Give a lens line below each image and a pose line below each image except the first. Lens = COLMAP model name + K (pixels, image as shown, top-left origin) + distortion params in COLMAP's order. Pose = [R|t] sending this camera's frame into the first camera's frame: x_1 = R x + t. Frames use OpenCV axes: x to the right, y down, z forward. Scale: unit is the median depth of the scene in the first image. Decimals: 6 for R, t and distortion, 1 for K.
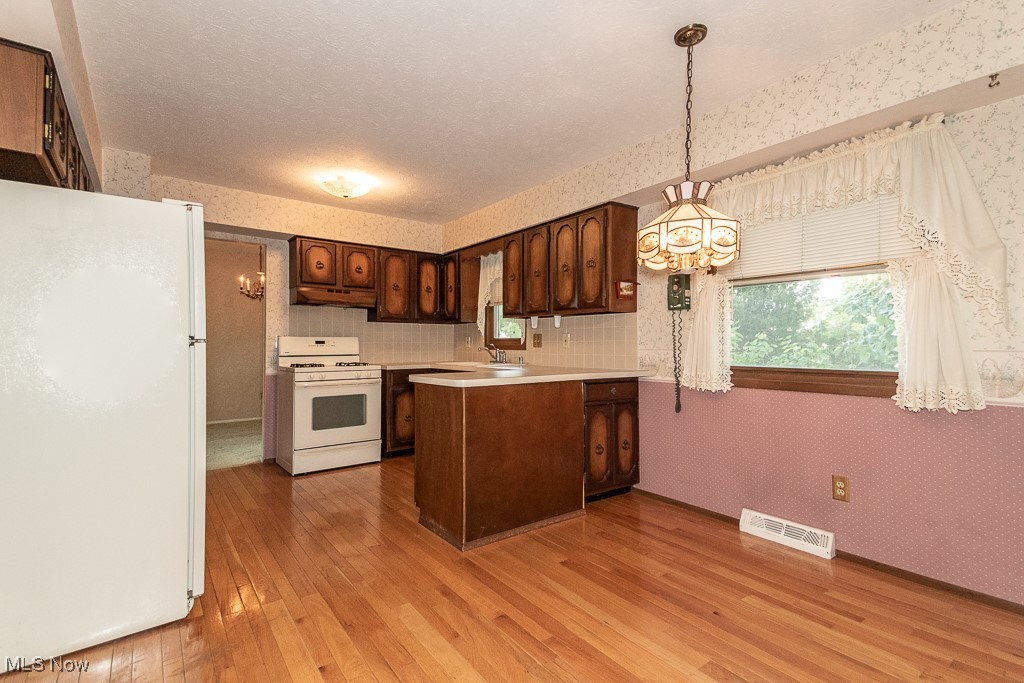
lens RADIAL K [[483.4, 0, 511.3], [0, 483.4, 341.0], [0, 0, 1]] dist [0.066018, -0.023688]
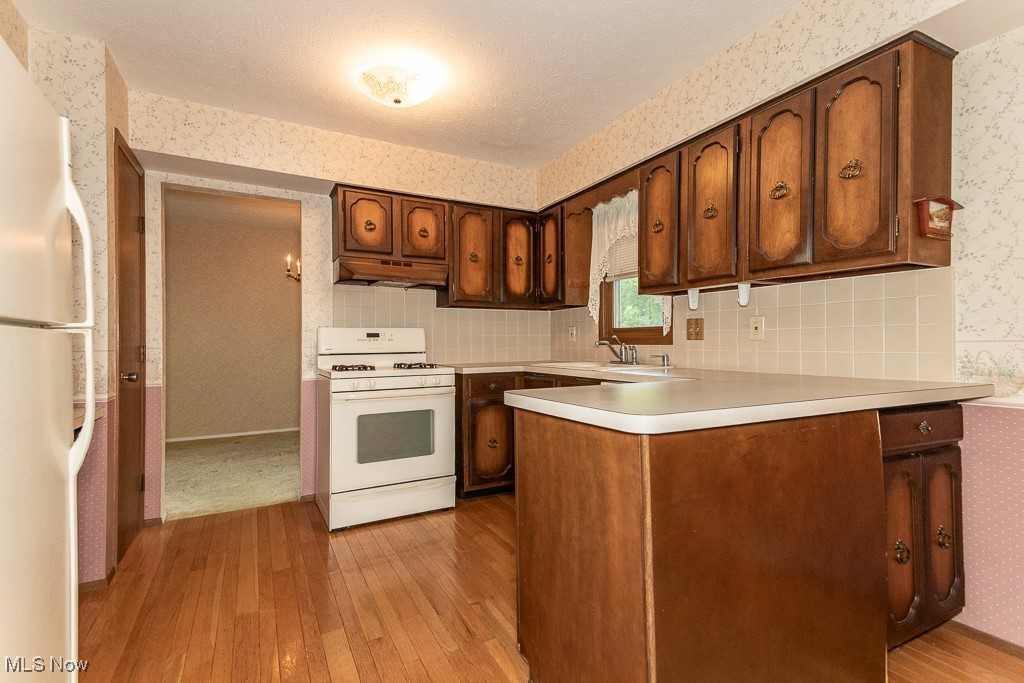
lens RADIAL K [[483.4, 0, 511.7], [0, 483.4, 338.2], [0, 0, 1]] dist [0.066018, -0.023688]
pose [[0.988693, -0.006859, -0.149795, -0.085533], [0.006976, 0.999976, 0.000256, 0.008782], [0.149790, -0.001298, 0.988717, 0.336279]]
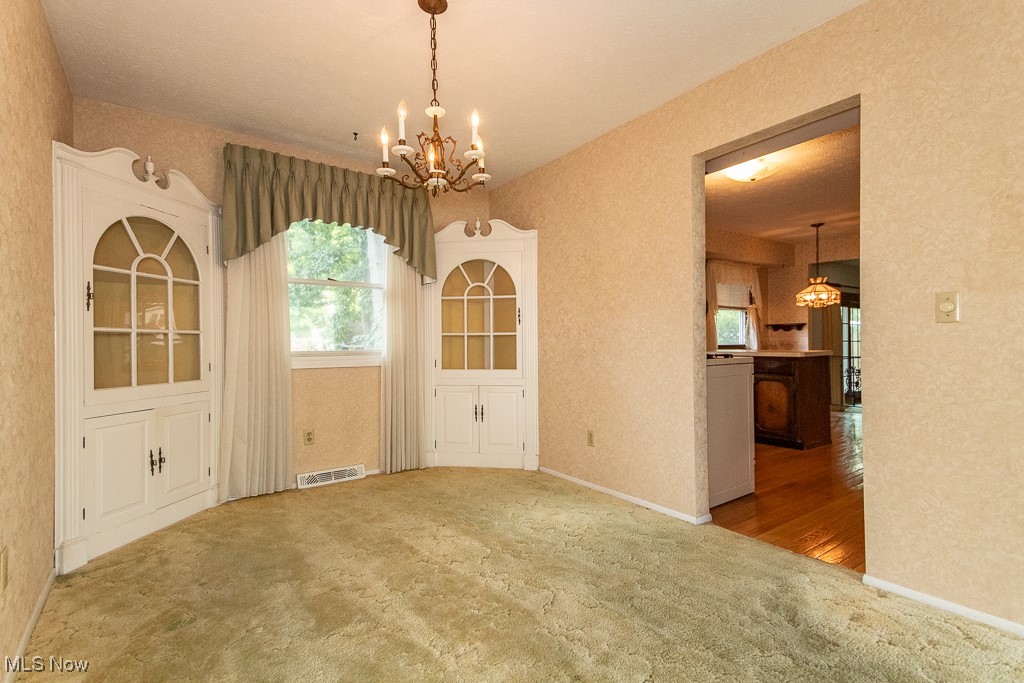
lens RADIAL K [[483.4, 0, 491.5], [0, 483.4, 348.9], [0, 0, 1]] dist [0.066018, -0.023688]
pose [[0.015874, -0.010182, 0.999822, -1.142166], [0.001784, 0.999947, 0.010155, 0.028764], [-0.999872, 0.001622, 0.015891, 1.286342]]
